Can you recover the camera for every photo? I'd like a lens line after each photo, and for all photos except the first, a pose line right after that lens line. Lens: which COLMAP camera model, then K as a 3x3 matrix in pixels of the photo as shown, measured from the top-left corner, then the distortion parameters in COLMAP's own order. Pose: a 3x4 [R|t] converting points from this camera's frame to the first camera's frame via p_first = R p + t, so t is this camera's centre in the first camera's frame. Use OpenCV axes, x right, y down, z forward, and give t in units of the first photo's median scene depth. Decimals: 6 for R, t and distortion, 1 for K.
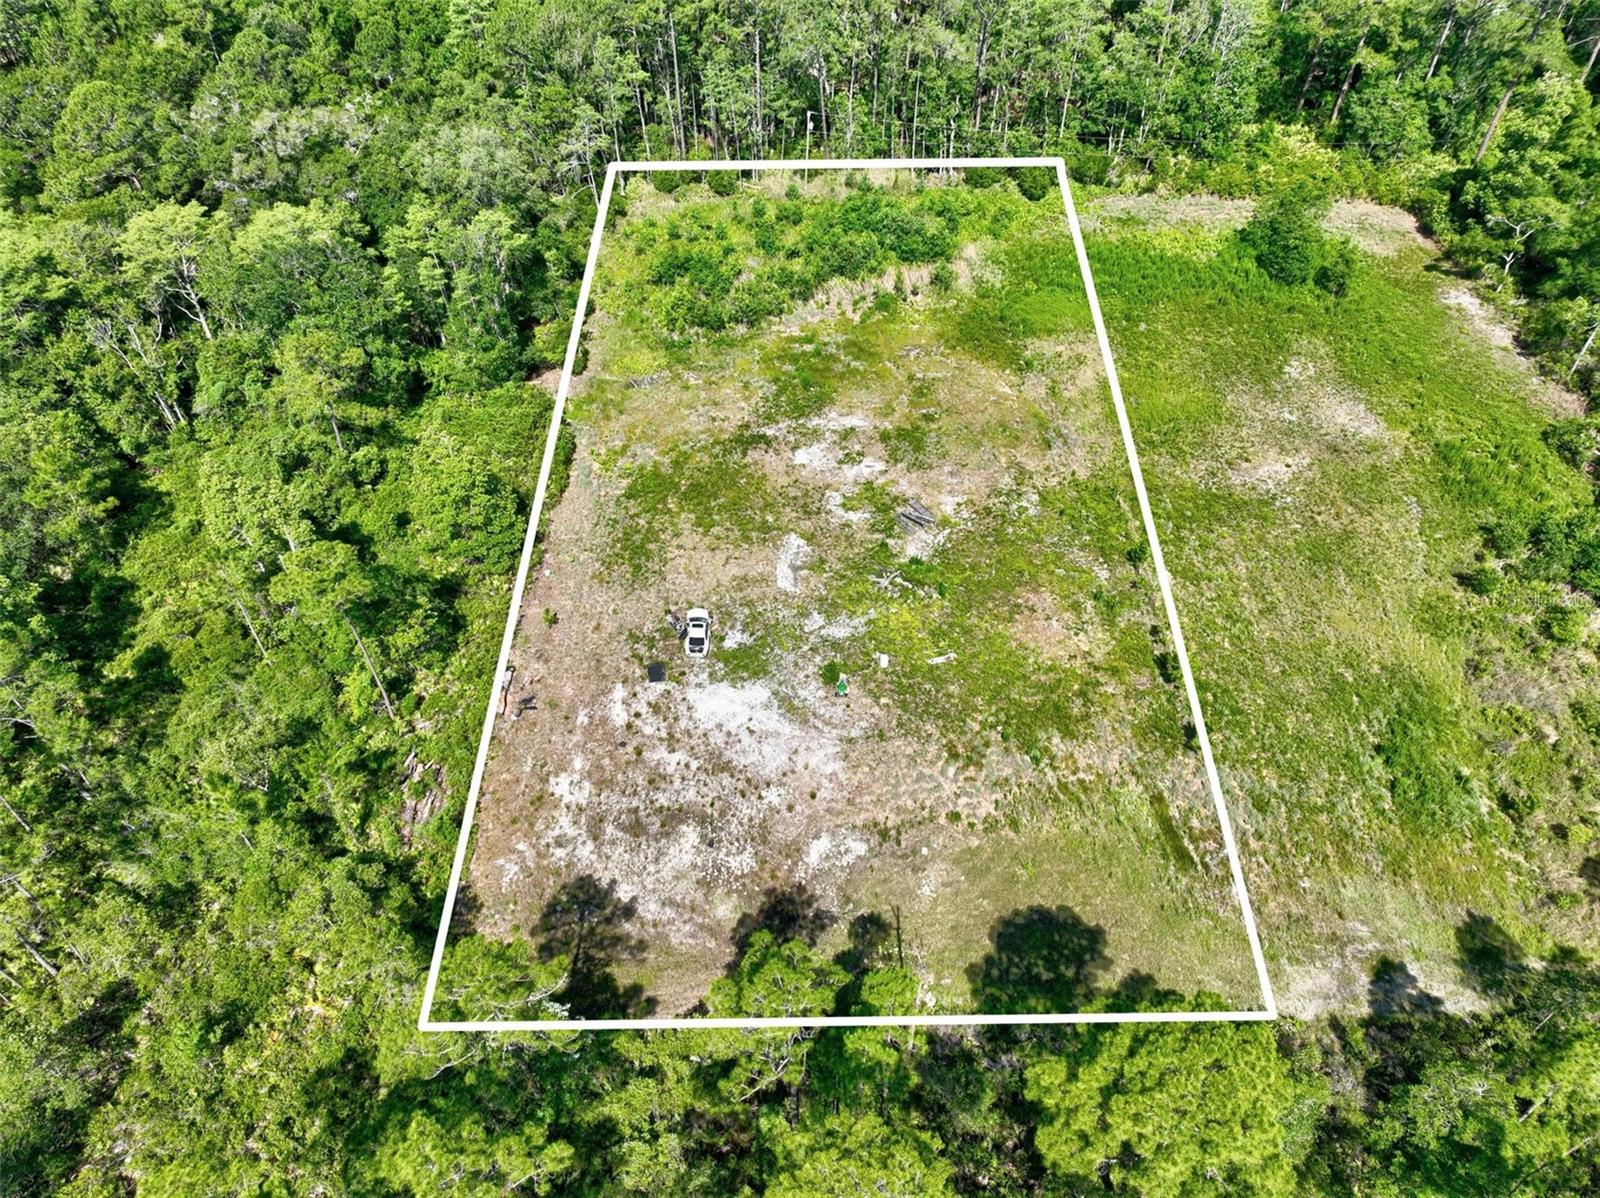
lens RADIAL K [[1125.4, 0, 802.3], [0, 1125.4, 602.1], [0, 0, 1]] dist [0.001274, 0.014336]
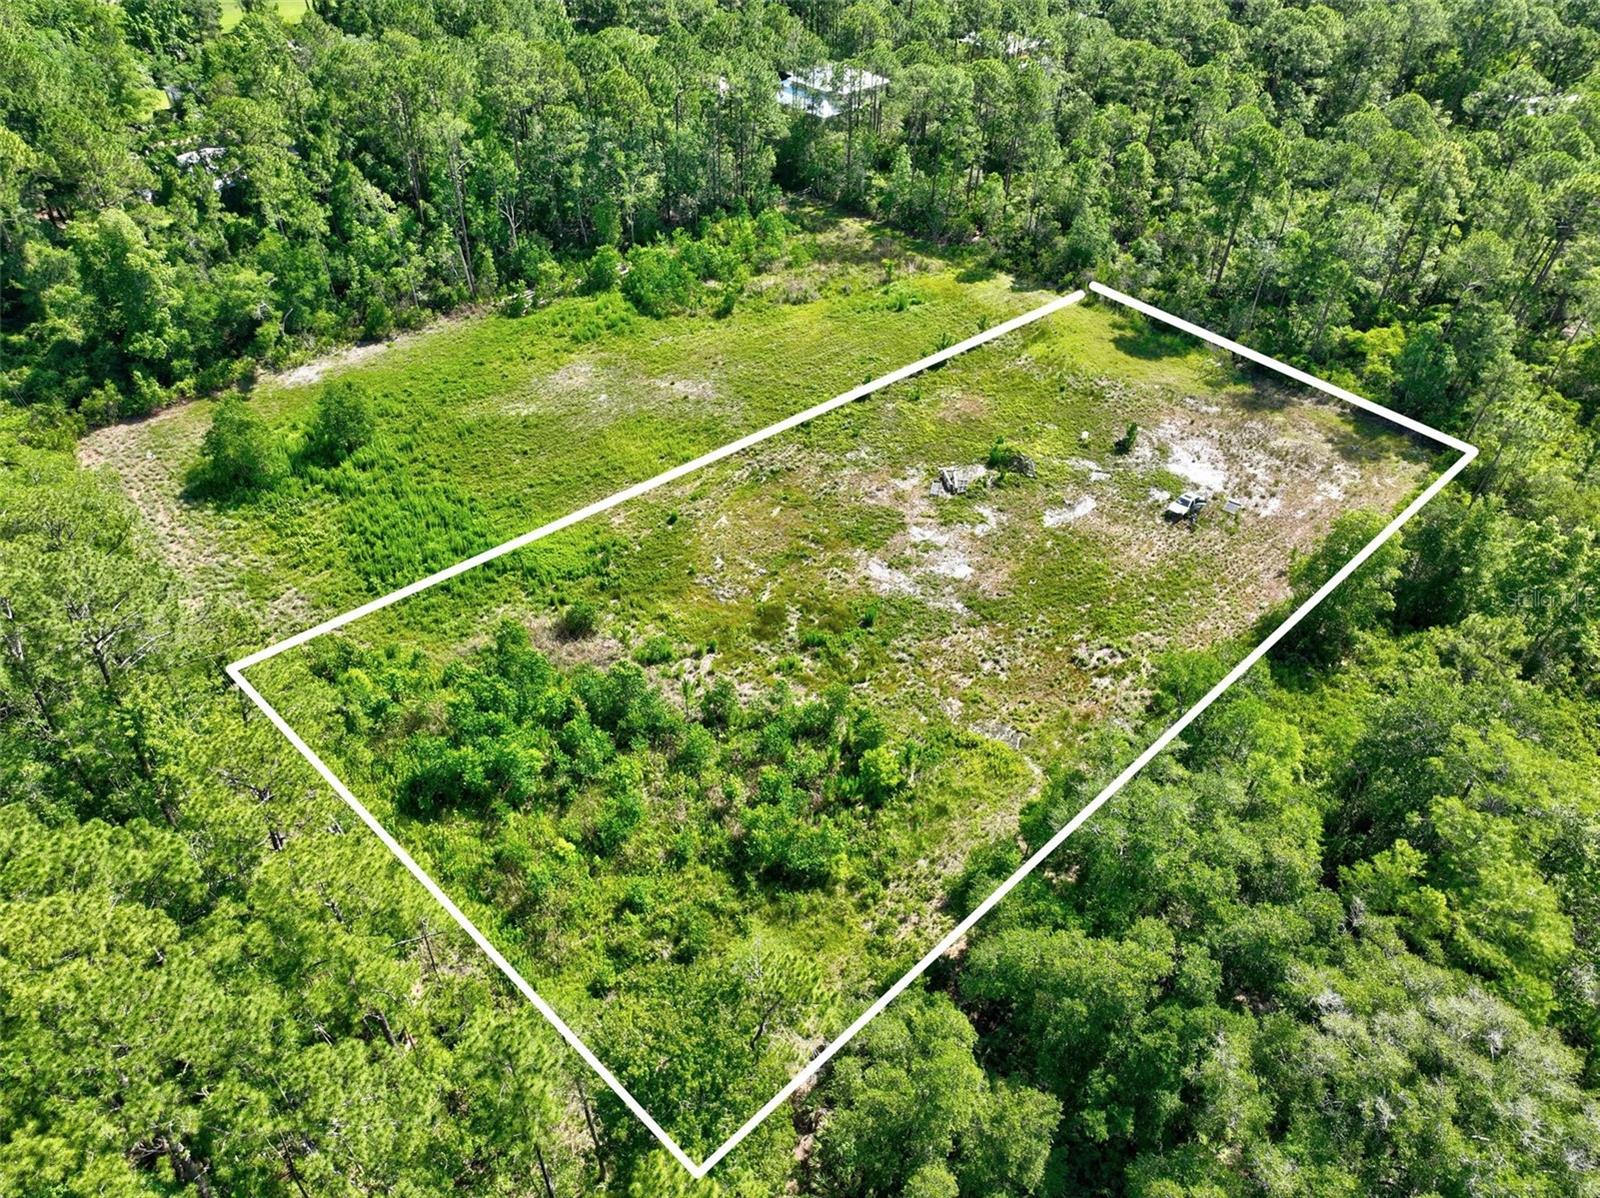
lens RADIAL K [[1125.4, 0, 796.3], [0, 1125.4, 603.3], [0, 0, 1]] dist [0.001274, 0.014336]
pose [[-0.668242, -0.491001, 0.558902, -0.551358], [0.505964, 0.250808, 0.825285, -1.188081], [-0.545393, 0.834274, 0.080829, 1.205912]]
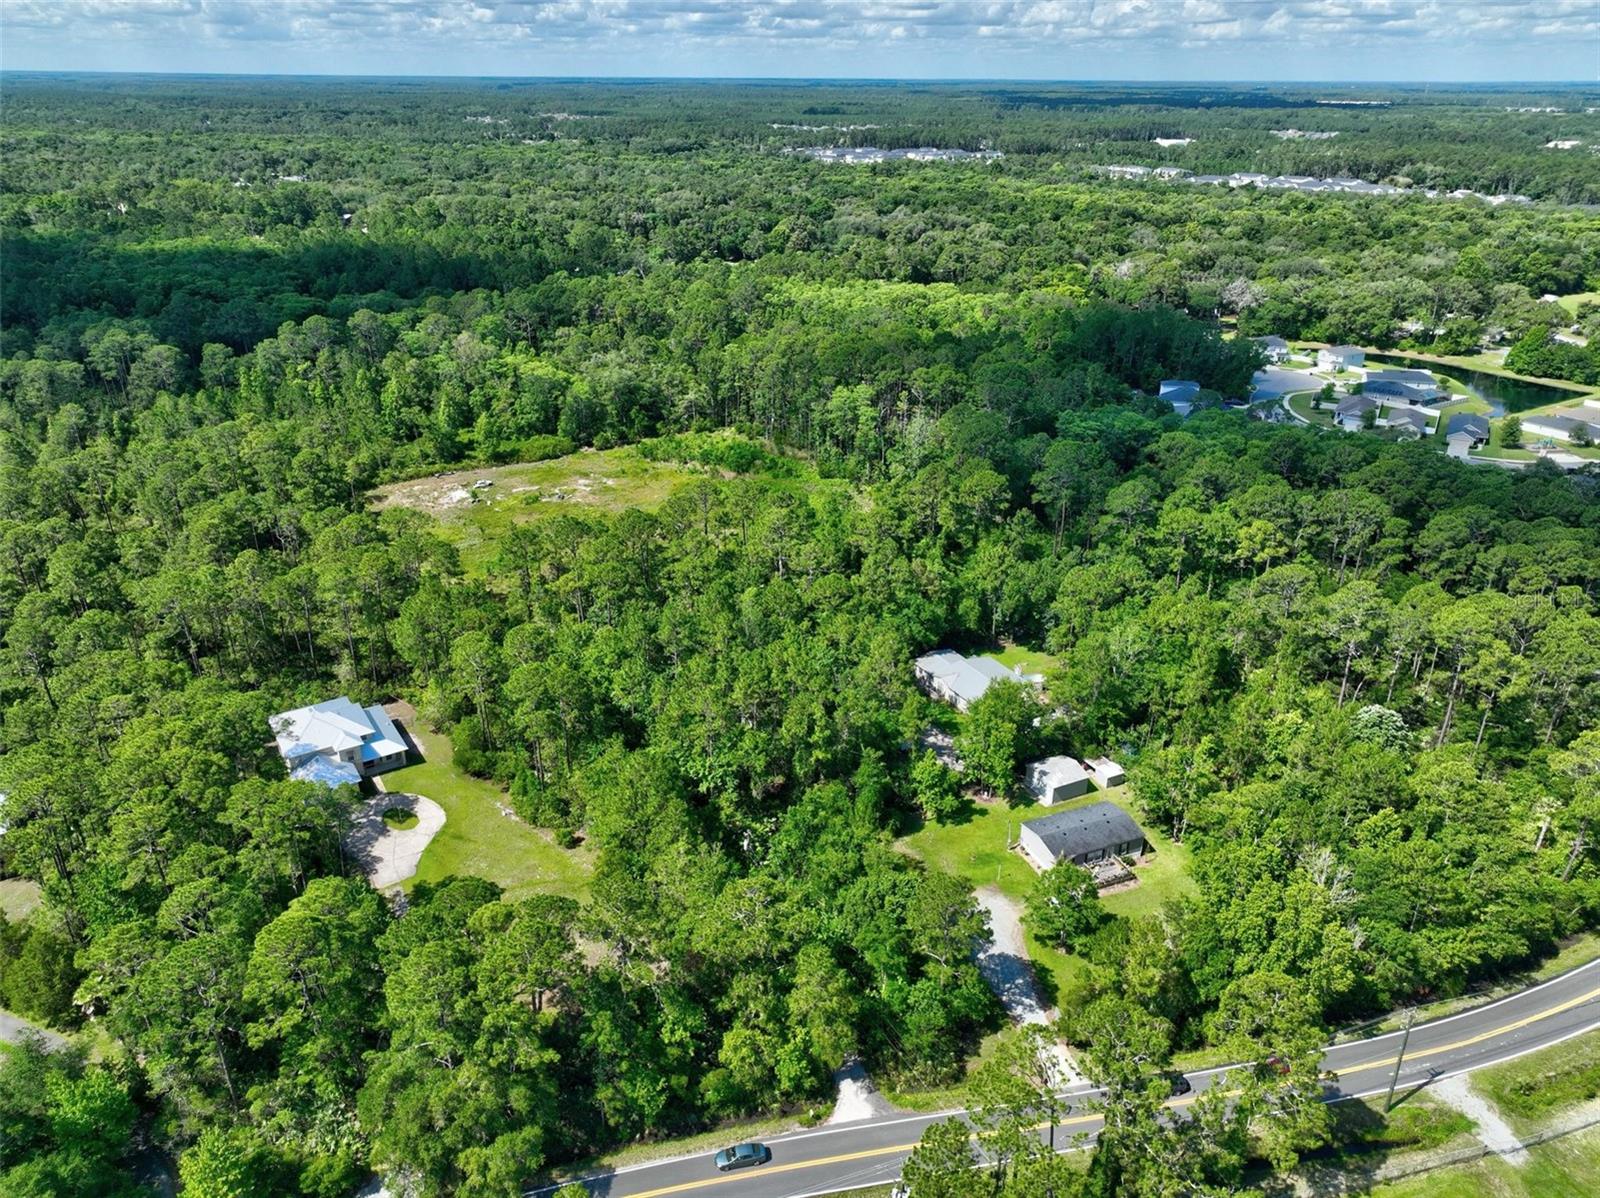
lens RADIAL K [[1125.4, 0, 795.6], [0, 1125.4, 611.8], [0, 0, 1]] dist [0.001274, 0.014336]
pose [[0.523564, 0.361681, -0.771406, 3.005257], [-0.595305, 0.803028, -0.027535, -0.125862], [0.609502, 0.473639, 0.635747, -0.351944]]
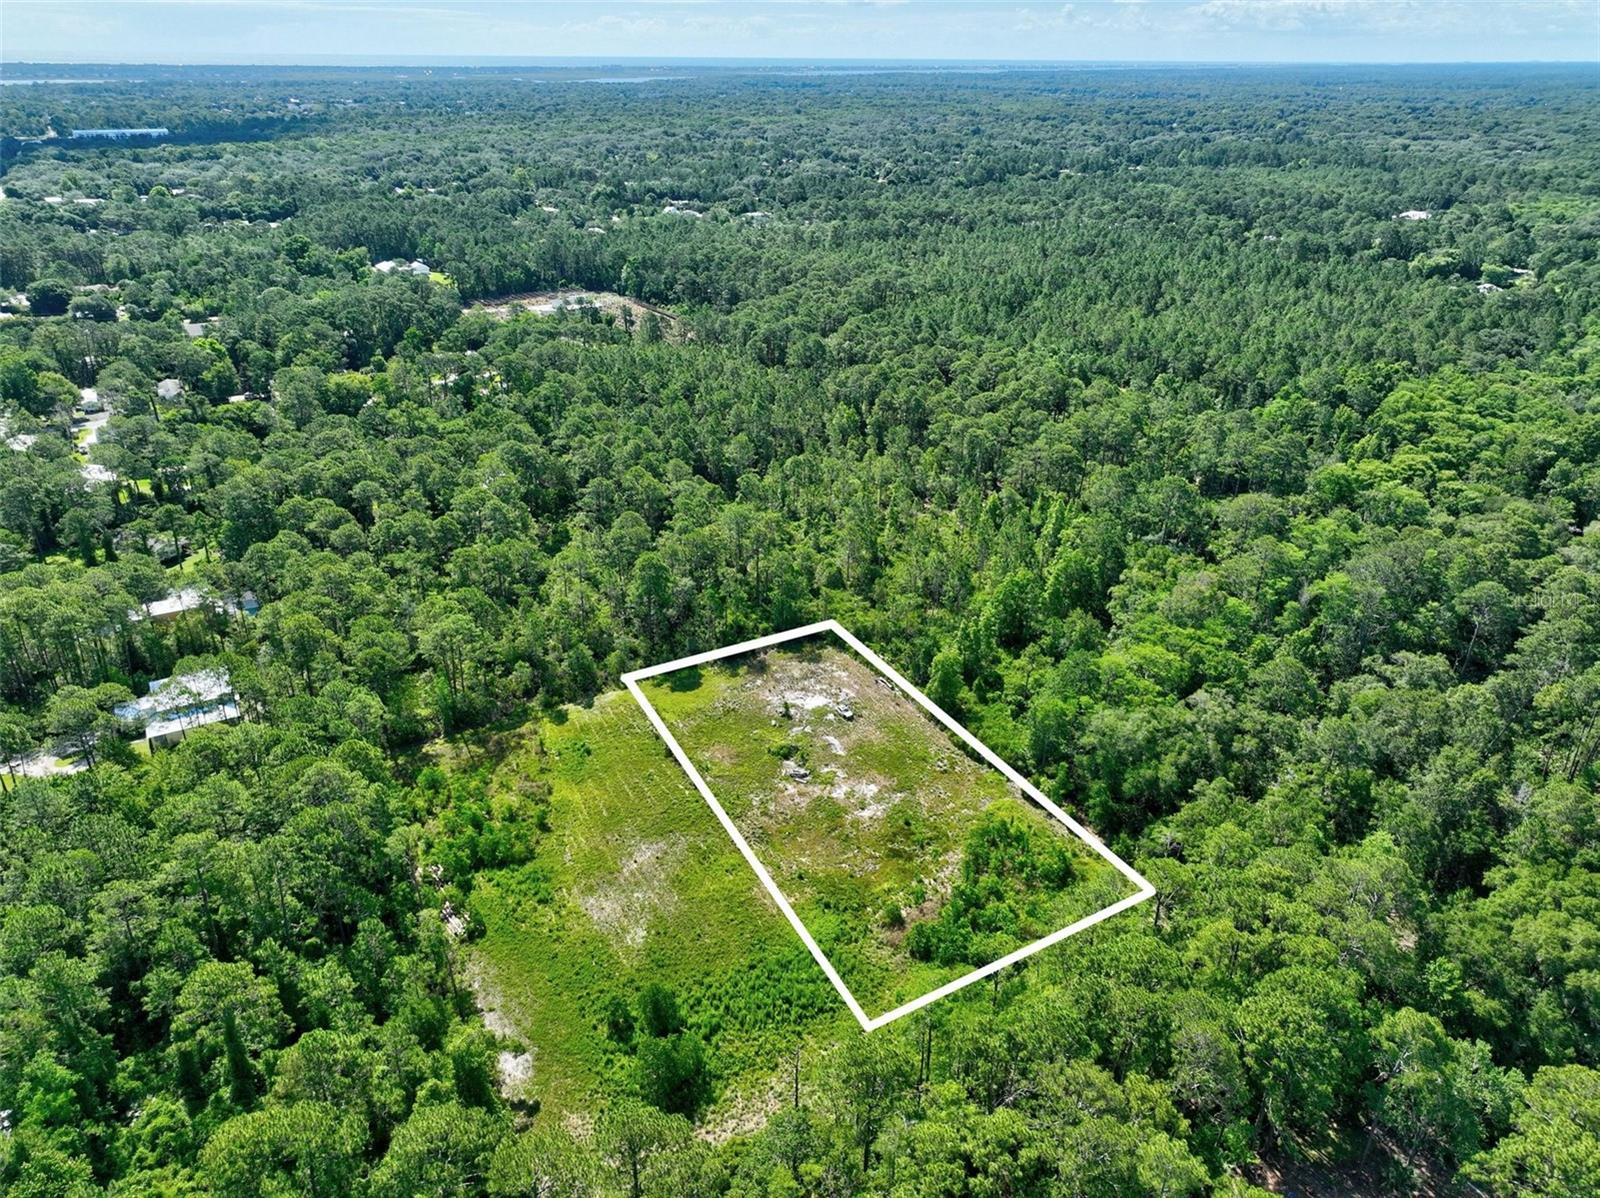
lens RADIAL K [[1125.4, 0, 799.5], [0, 1125.4, 603.7], [0, 0, 1]] dist [0.001274, 0.014336]
pose [[-0.875703, 0.198299, -0.440252, 1.056856], [-0.348855, 0.370551, 0.860809, -2.196614], [0.333834, 0.907397, -0.255315, 1.372041]]
